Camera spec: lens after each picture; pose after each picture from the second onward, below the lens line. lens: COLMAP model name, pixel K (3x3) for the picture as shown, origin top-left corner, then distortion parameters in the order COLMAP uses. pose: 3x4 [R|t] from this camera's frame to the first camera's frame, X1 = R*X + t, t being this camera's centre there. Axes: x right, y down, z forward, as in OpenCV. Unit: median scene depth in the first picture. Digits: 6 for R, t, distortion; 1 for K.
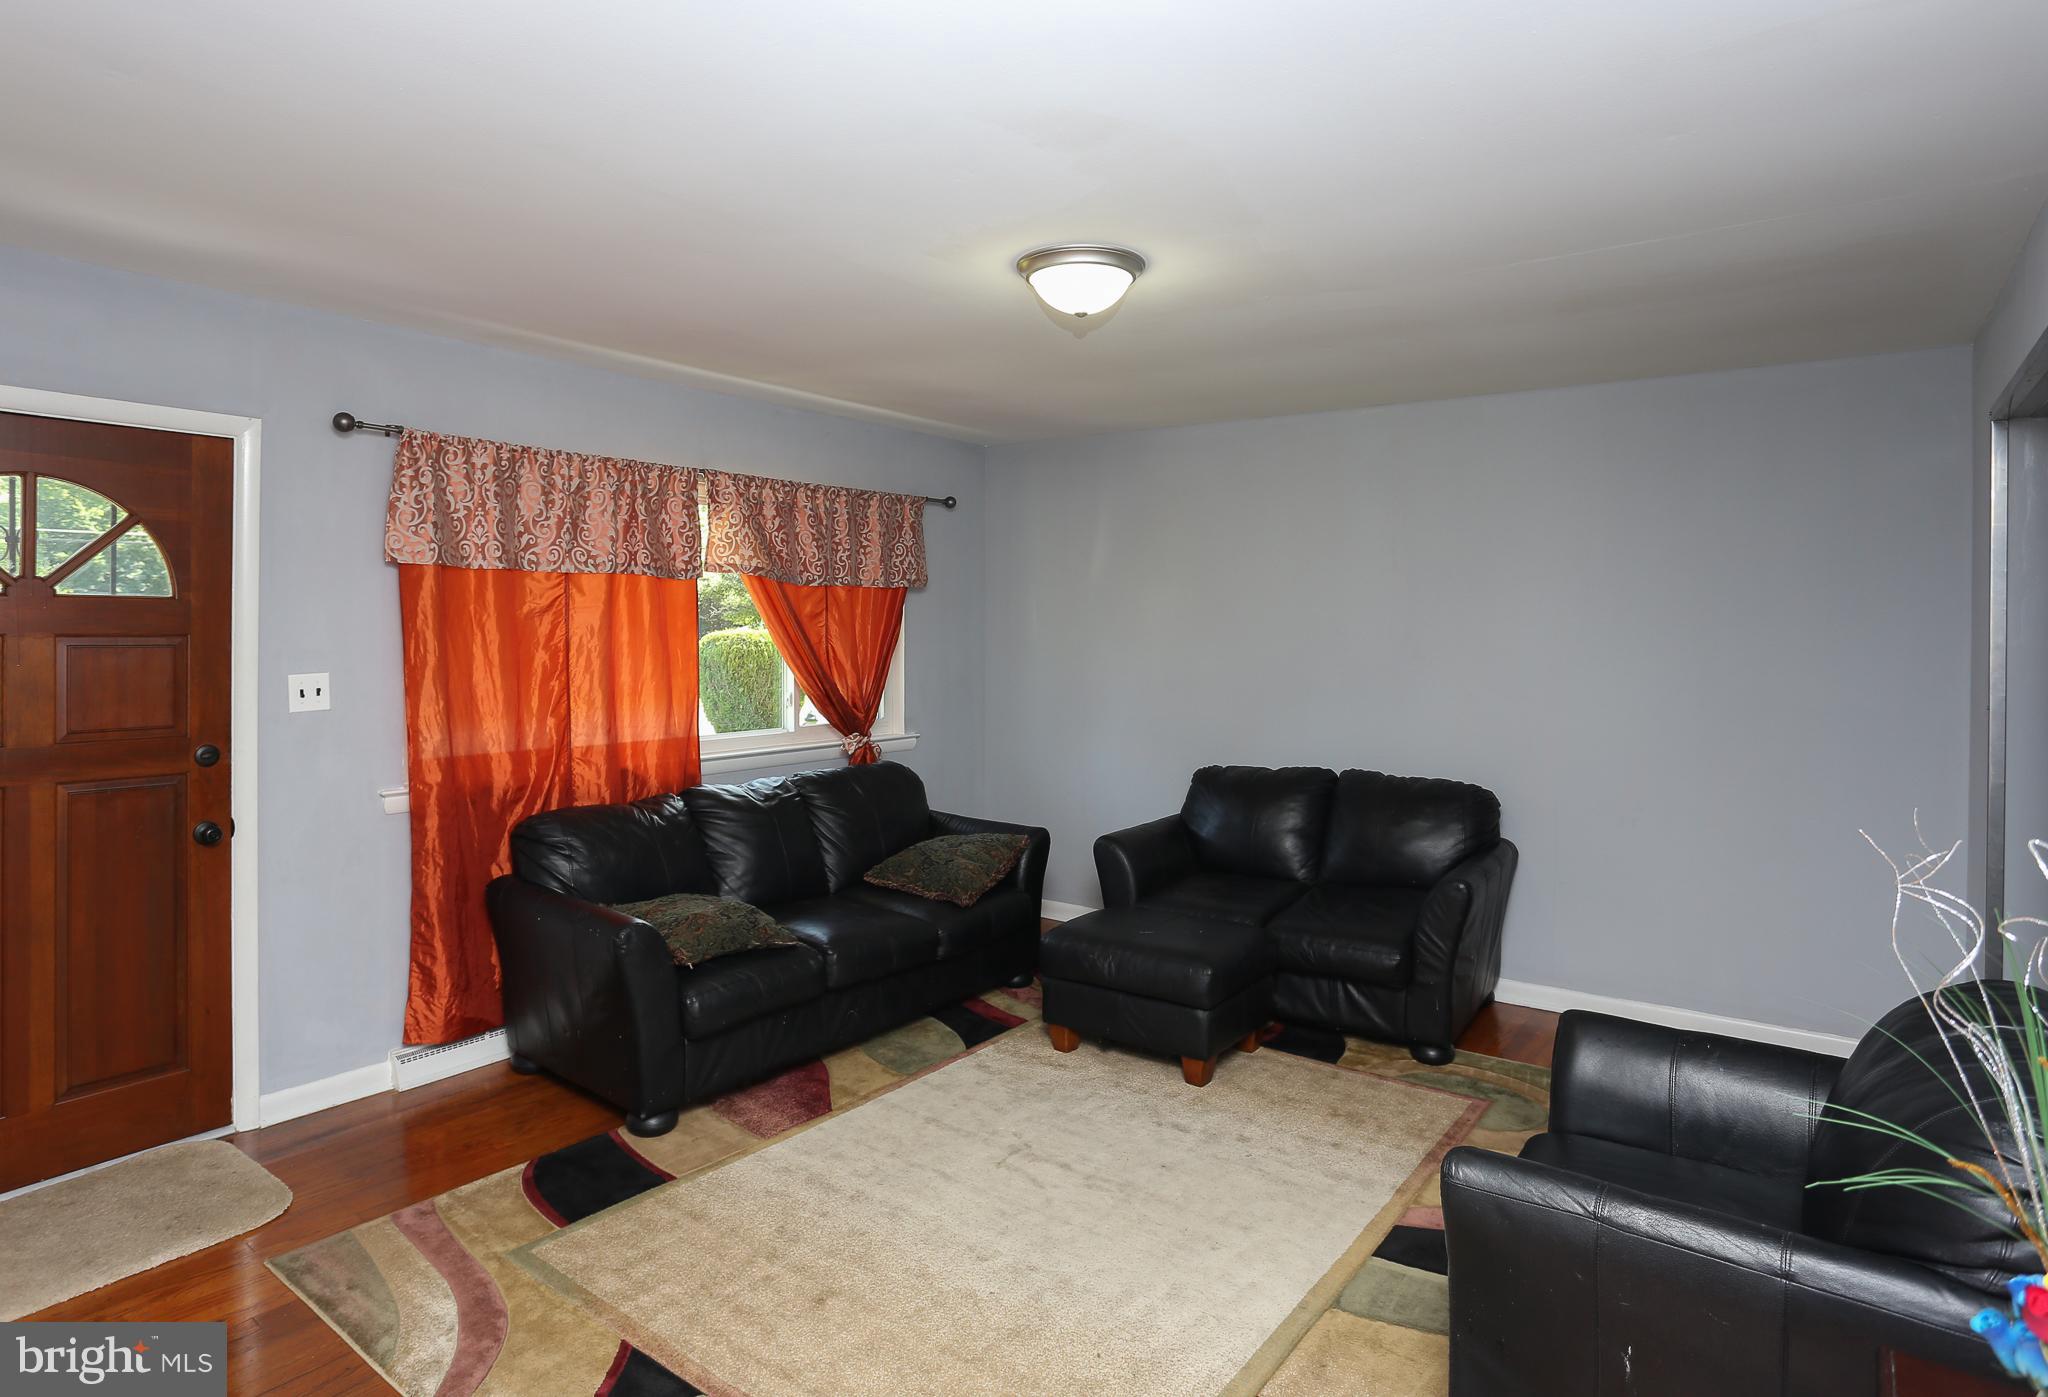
lens RADIAL K [[1173.6, 0, 1018.7], [0, 1173.6, 641.0], [0, 0, 1]] dist [-0.054088, 0.044293]
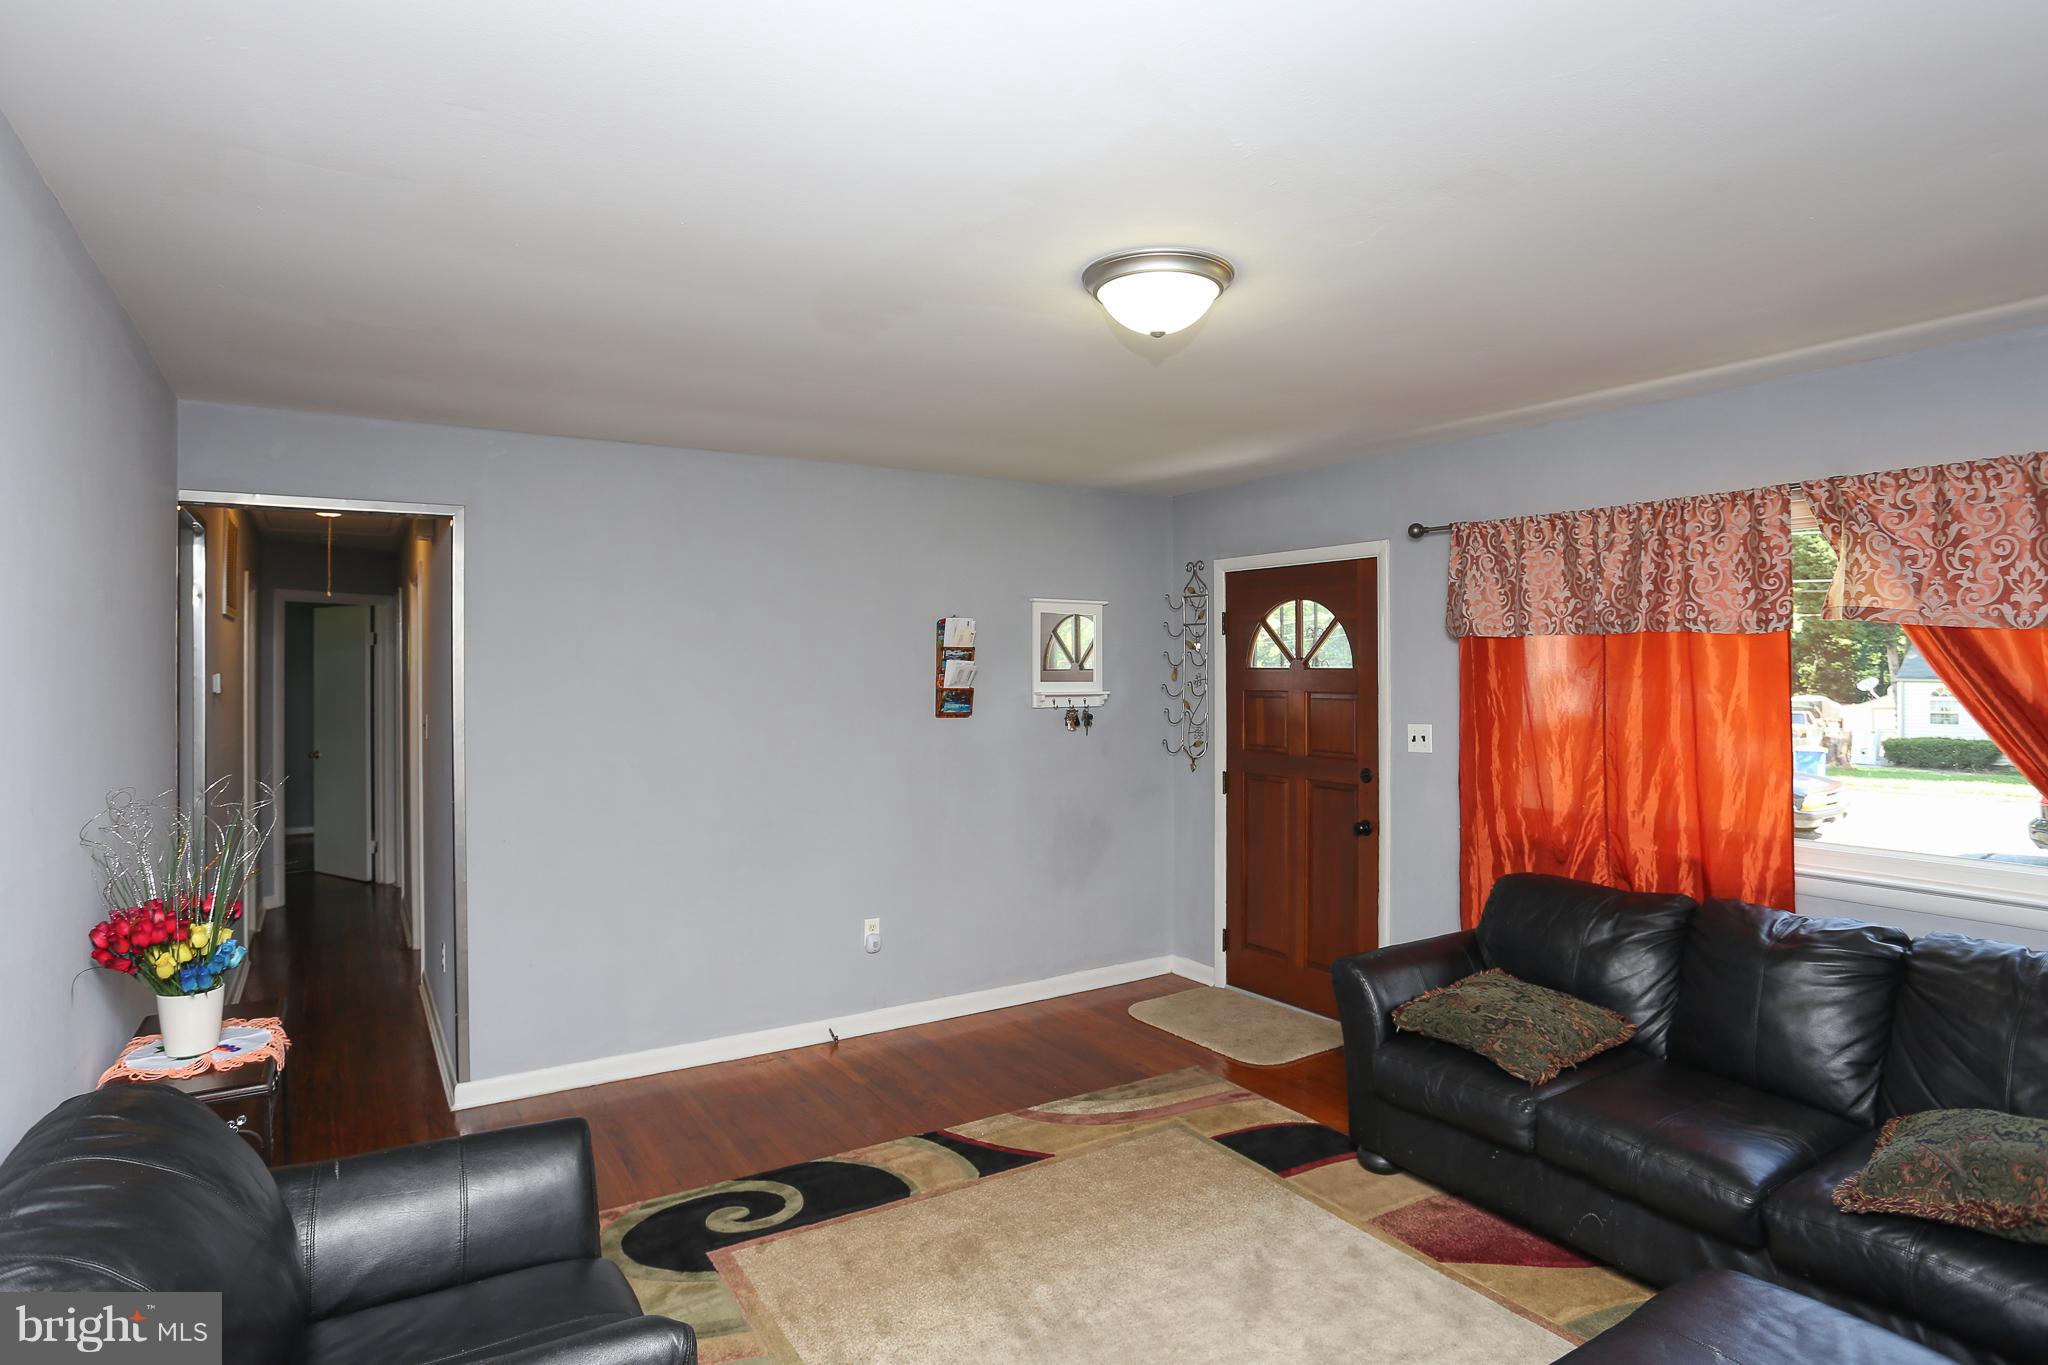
lens RADIAL K [[1105.0, 0, 1017.4], [0, 1105.0, 664.0], [0, 0, 1]] dist [-0.083372, 0.040381]
pose [[-0.364983, -0.013027, -0.930923, 0.718213], [-0.020435, 0.999773, -0.005978, -0.023572], [0.930790, 0.016841, -0.365167, 1.036437]]
